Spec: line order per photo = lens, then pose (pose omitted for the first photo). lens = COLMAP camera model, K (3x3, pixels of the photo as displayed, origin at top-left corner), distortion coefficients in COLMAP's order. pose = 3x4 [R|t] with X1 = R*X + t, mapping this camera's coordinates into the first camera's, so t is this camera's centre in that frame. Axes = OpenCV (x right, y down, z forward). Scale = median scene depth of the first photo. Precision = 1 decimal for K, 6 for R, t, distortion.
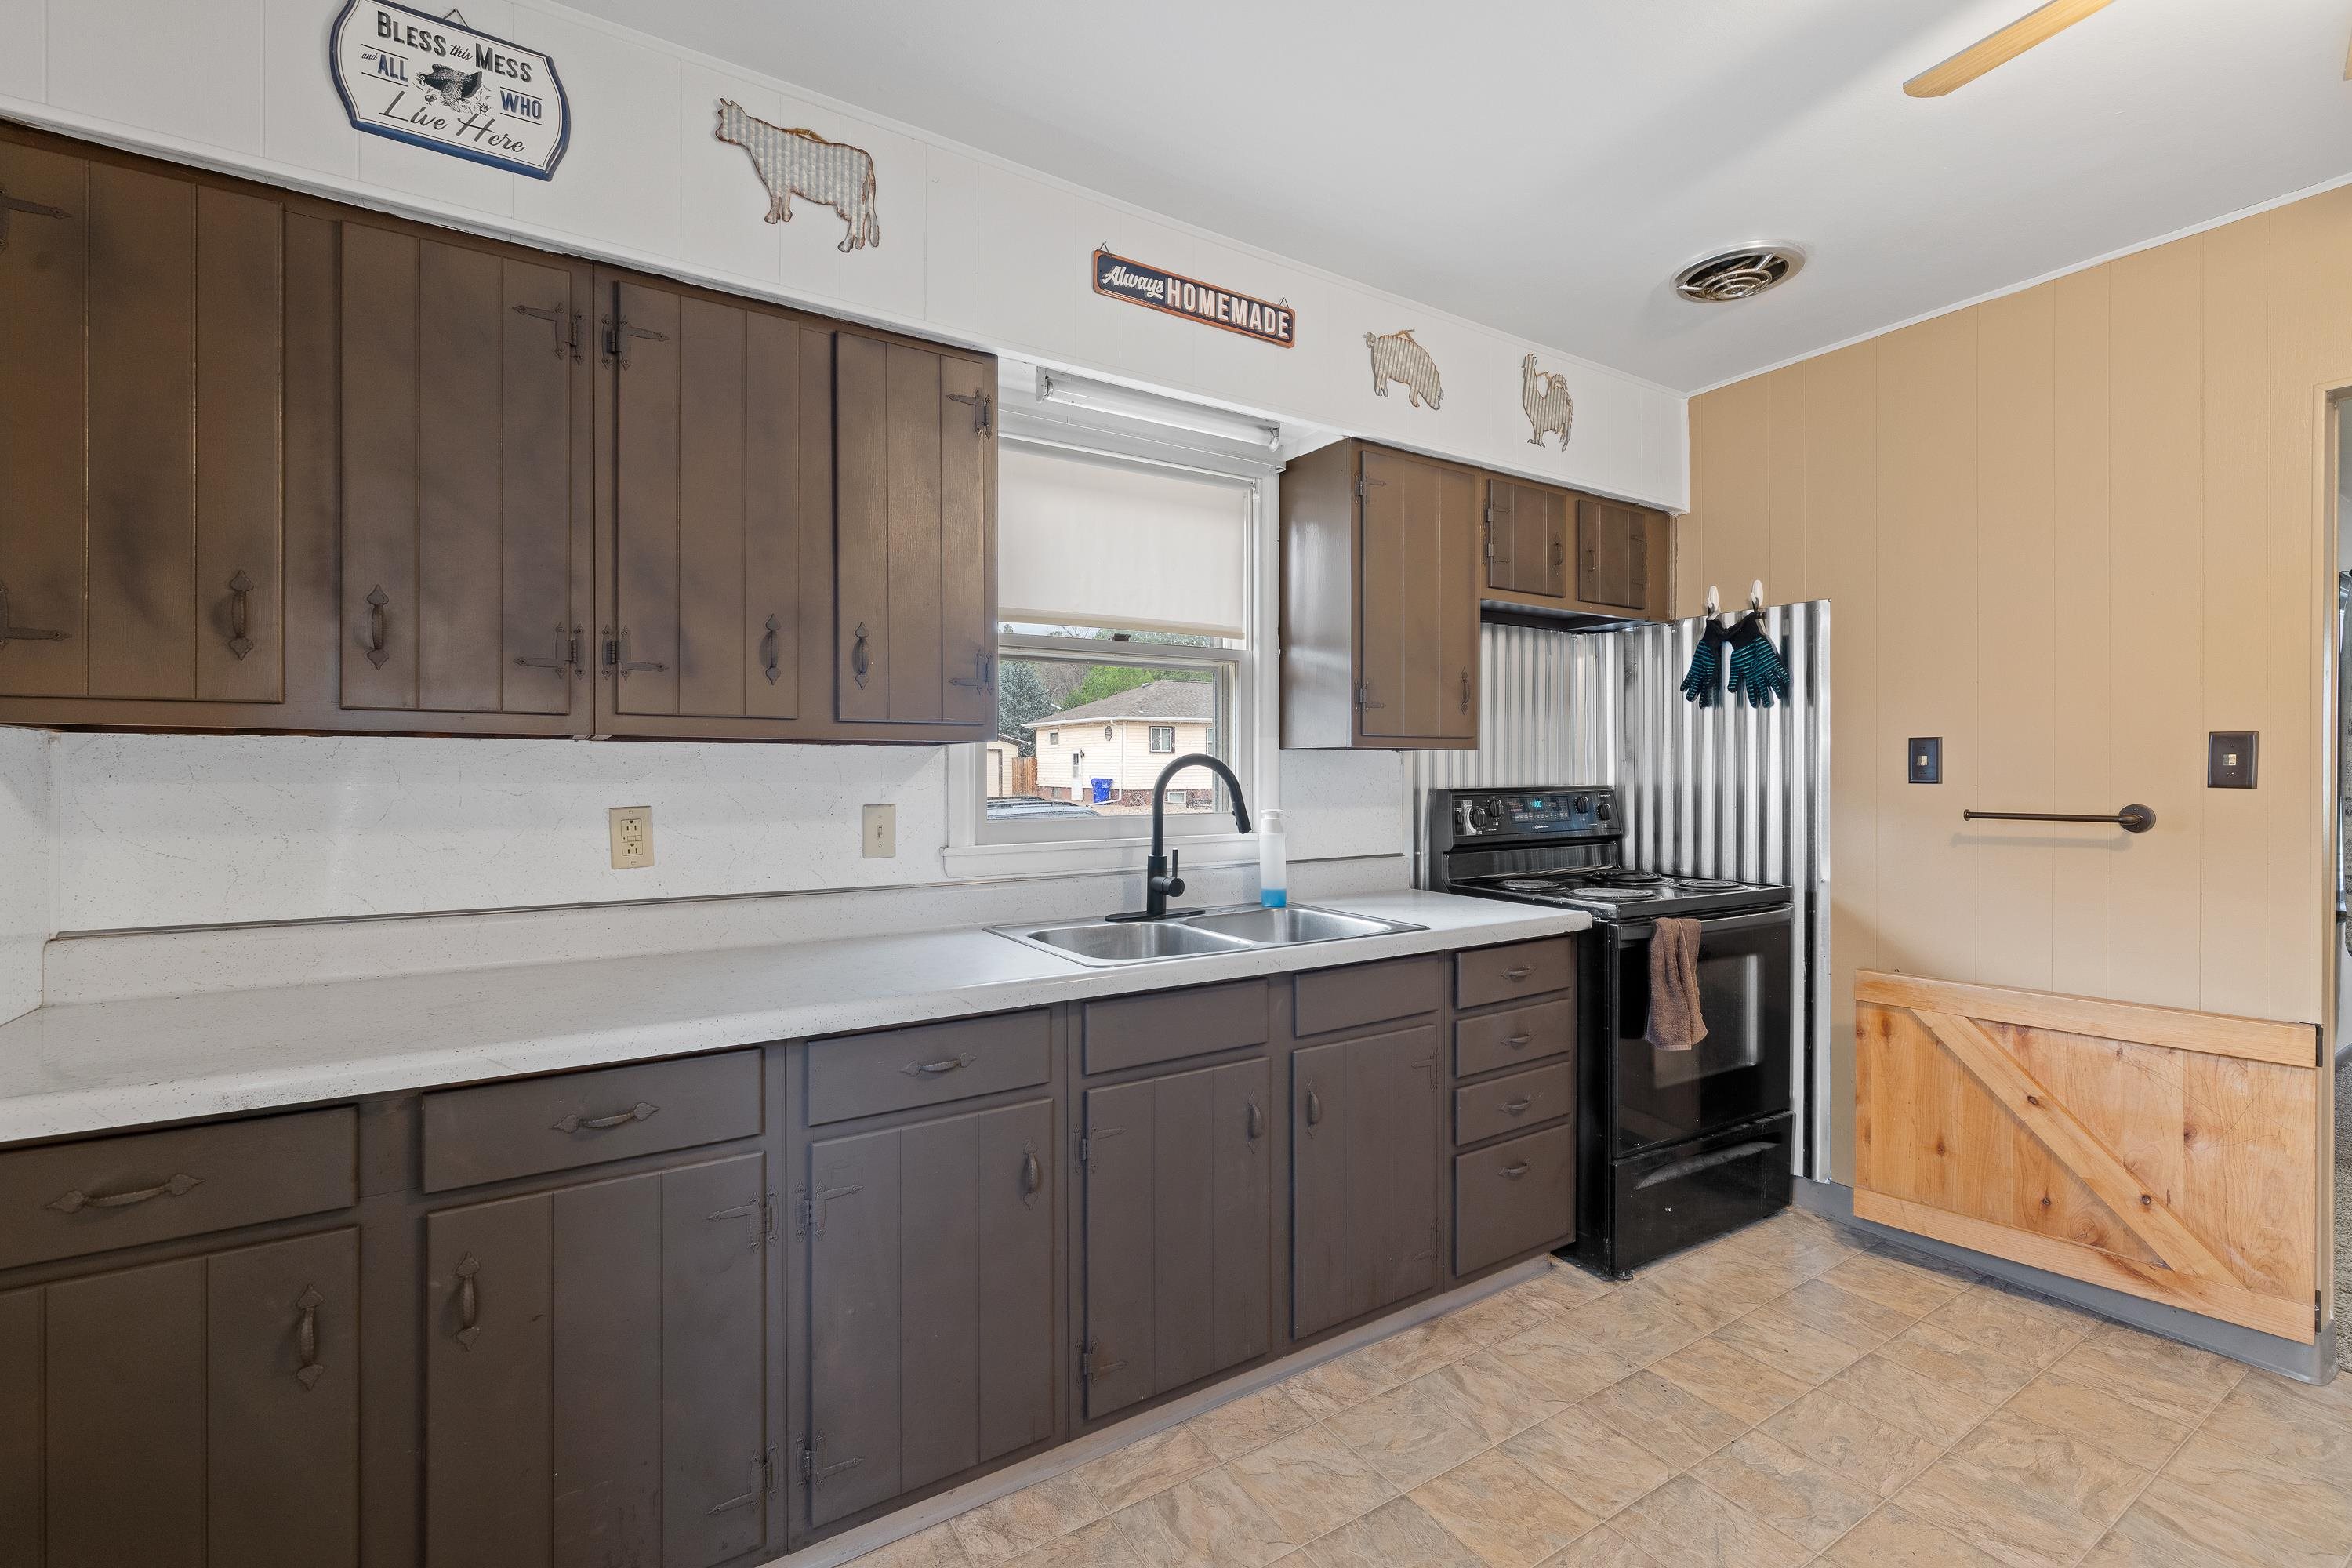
lens RADIAL K [[1018.0, 0, 1190.4], [0, 1018.0, 773.4], [0, 0, 1]] dist [-0.000863, 0.000036]
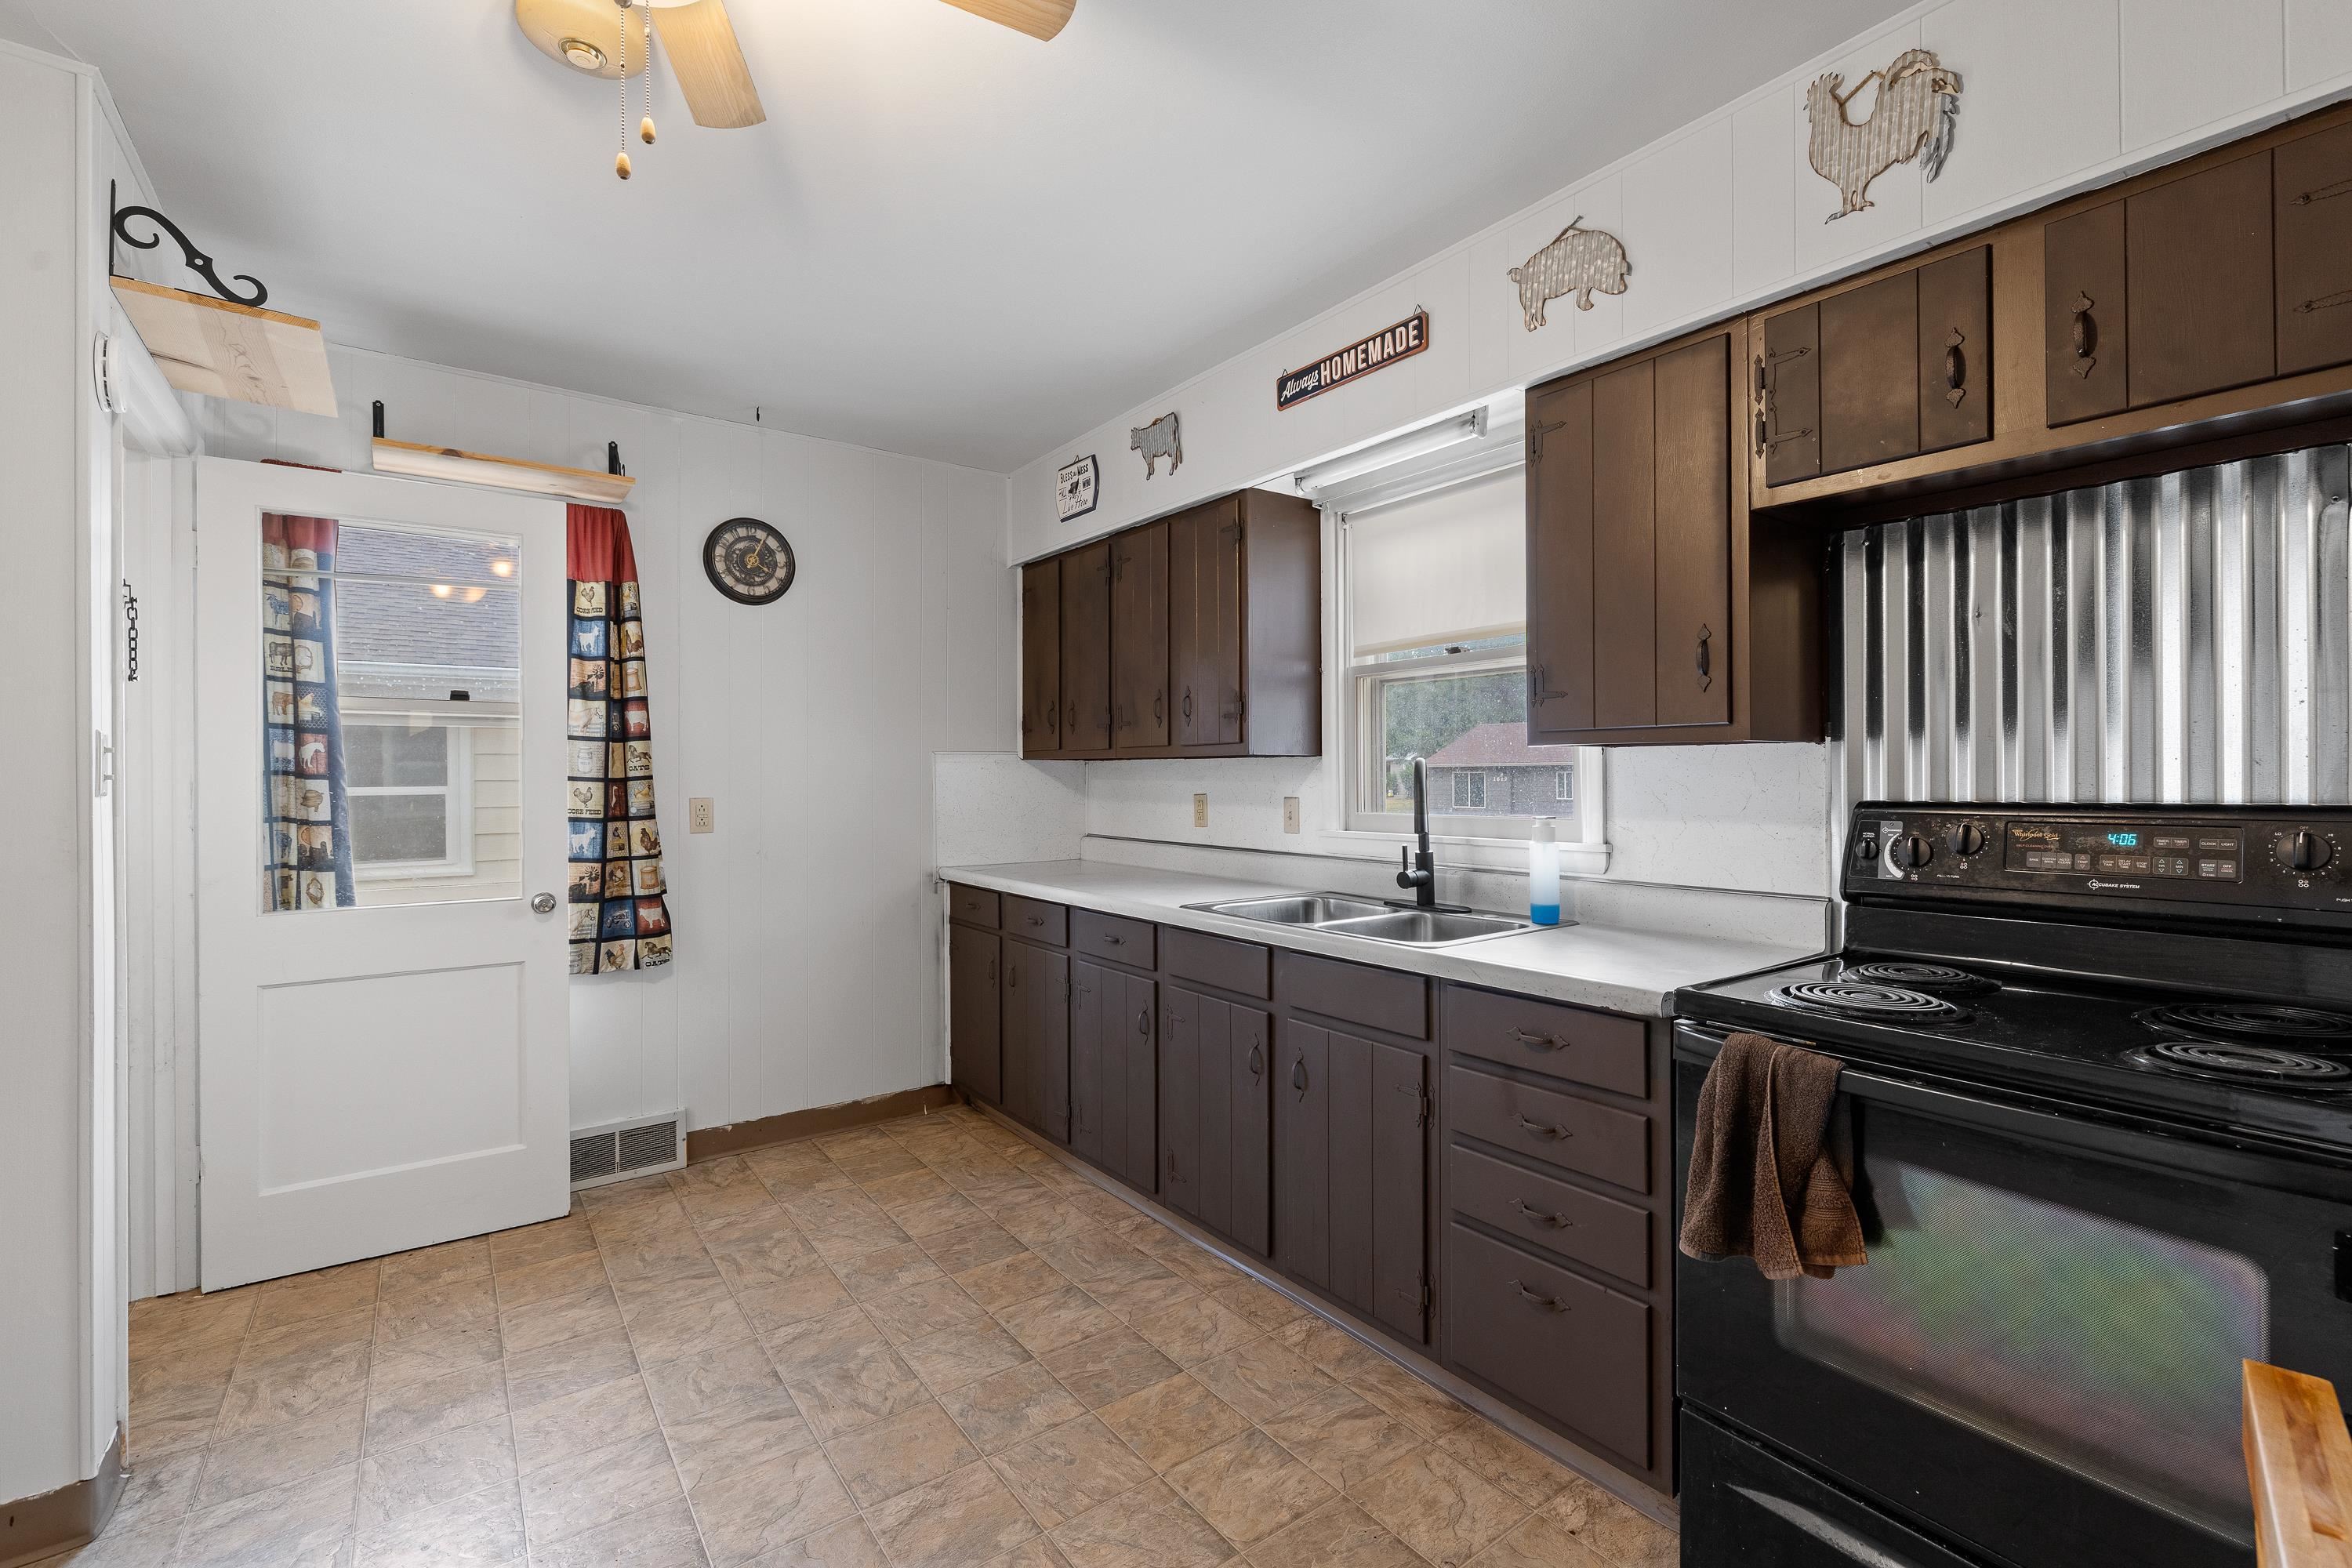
lens RADIAL K [[1018.0, 0, 1174.7], [0, 1018.0, 777.2], [0, 0, 1]] dist [-0.000863, 0.000036]
pose [[0.065817, 0.001416, -0.997831, 1.181619], [-0.001463, 0.999998, 0.001322, 0.000195], [0.997831, 0.001372, 0.065819, 0.756548]]
